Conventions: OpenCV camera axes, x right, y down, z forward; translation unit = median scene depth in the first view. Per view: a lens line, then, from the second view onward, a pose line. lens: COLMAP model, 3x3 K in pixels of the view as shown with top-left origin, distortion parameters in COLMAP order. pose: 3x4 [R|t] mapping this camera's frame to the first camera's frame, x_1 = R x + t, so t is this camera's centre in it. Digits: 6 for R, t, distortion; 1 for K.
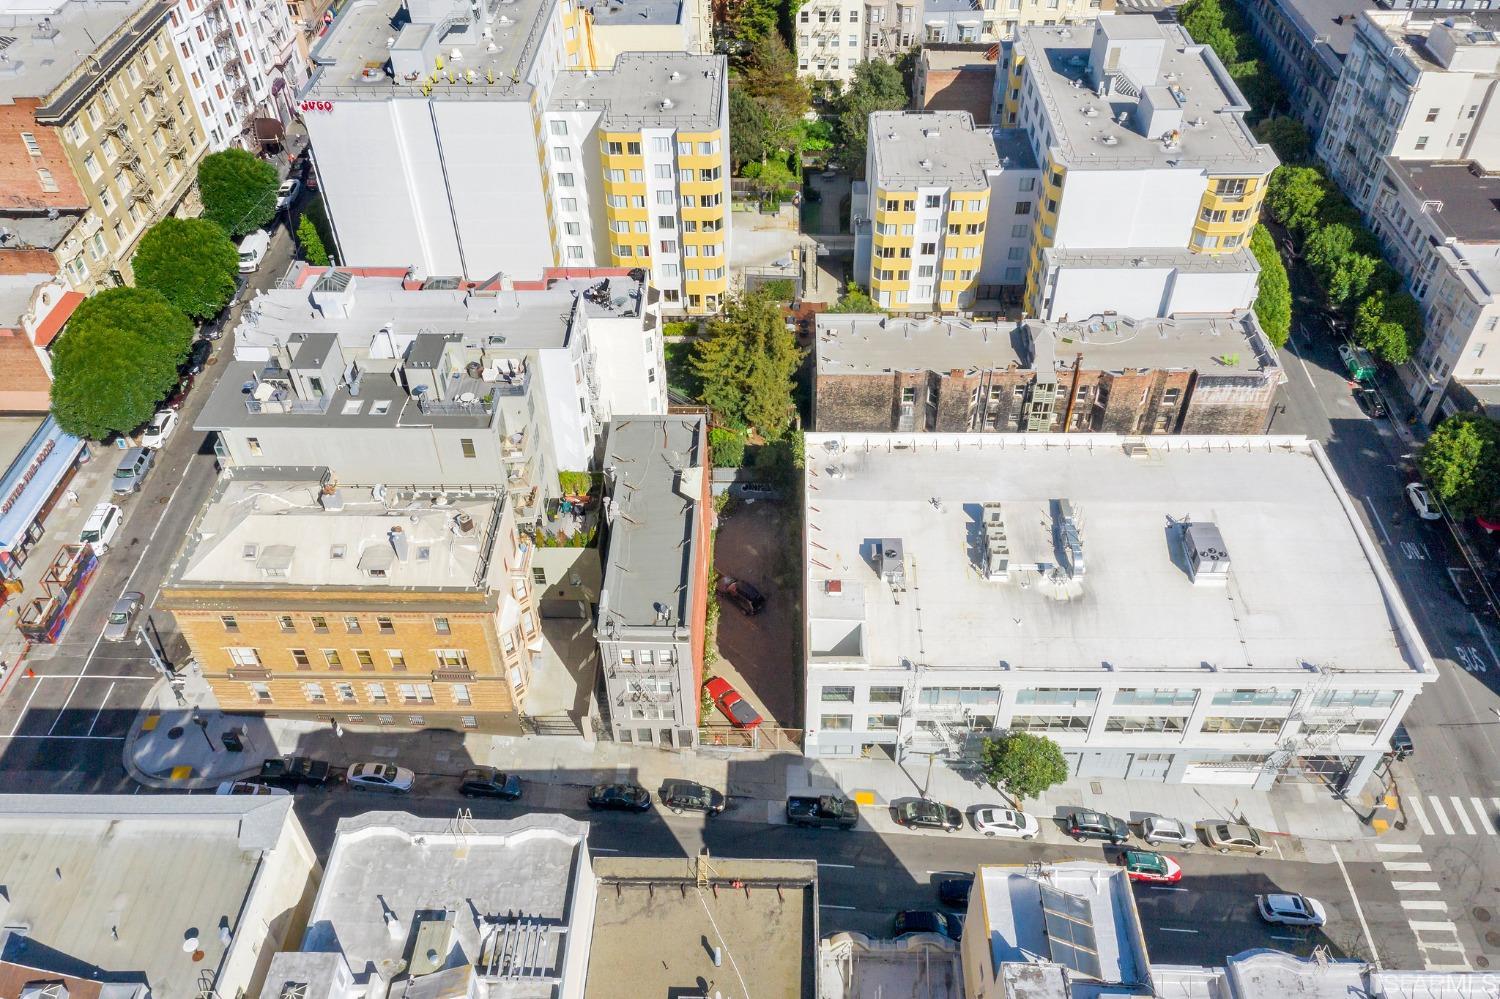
lens RADIAL K [[1188.3, 0, 750.0], [0, 1188.3, 499.5], [0, 0, 1]] dist [0.019044, 0.005553]
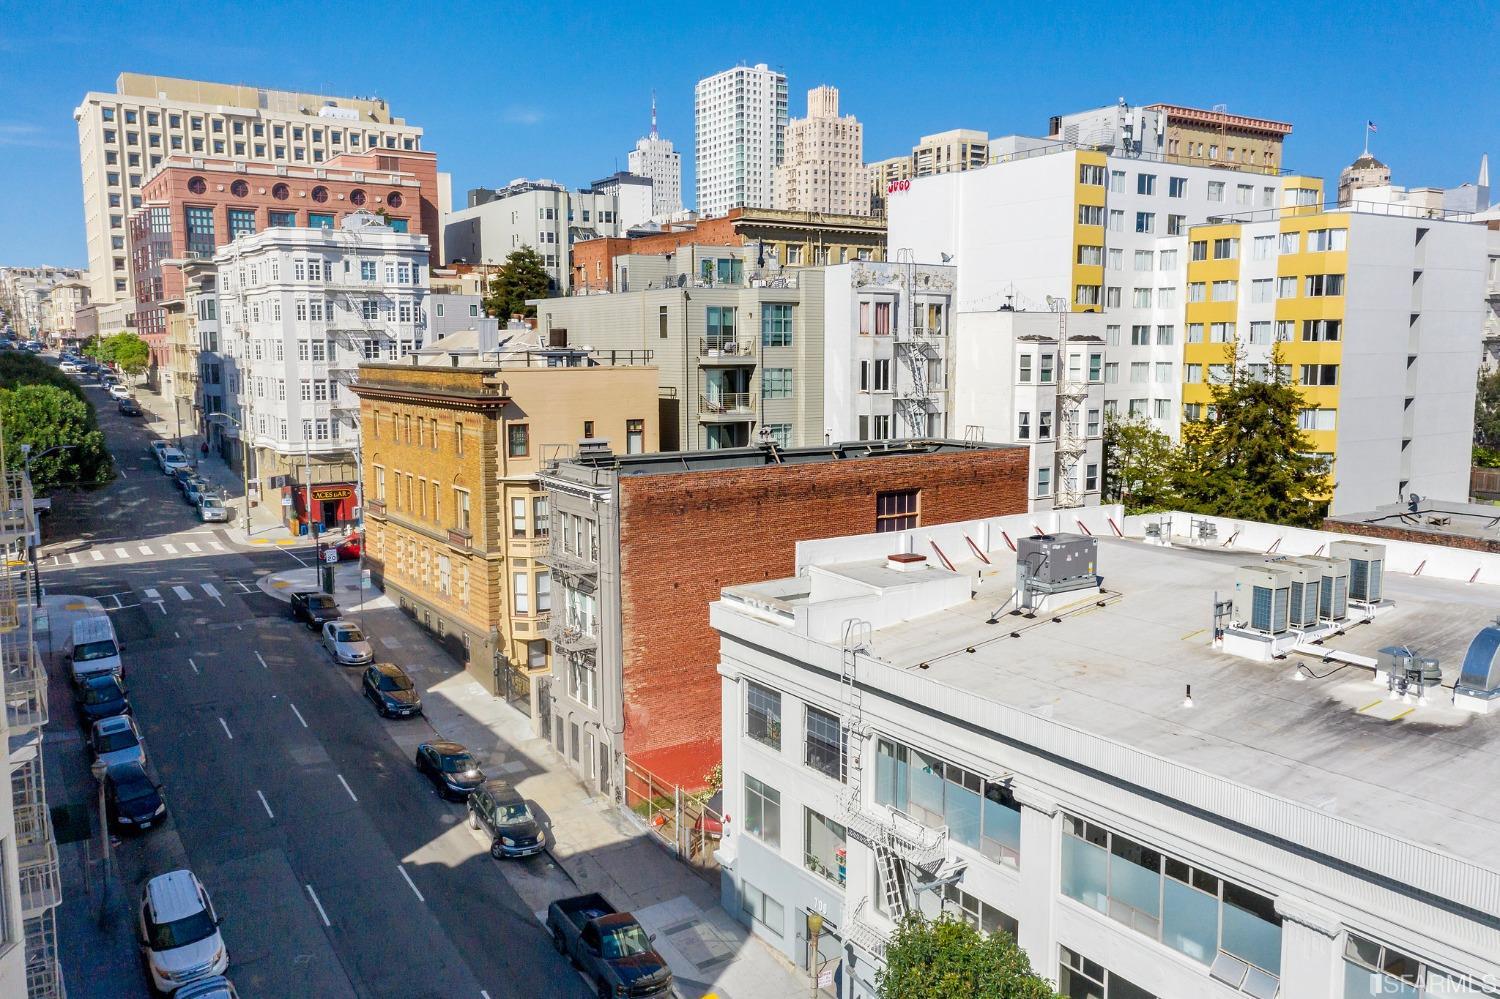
lens RADIAL K [[1188.3, 0, 750.0], [0, 1188.3, 499.5], [0, 0, 1]] dist [0.019044, 0.005553]
pose [[0.567242, 0.117318, -0.815152, 0.398292], [-0.564346, 0.776245, -0.280994, 0.211301], [0.599792, 0.619420, 0.506527, 0.655213]]
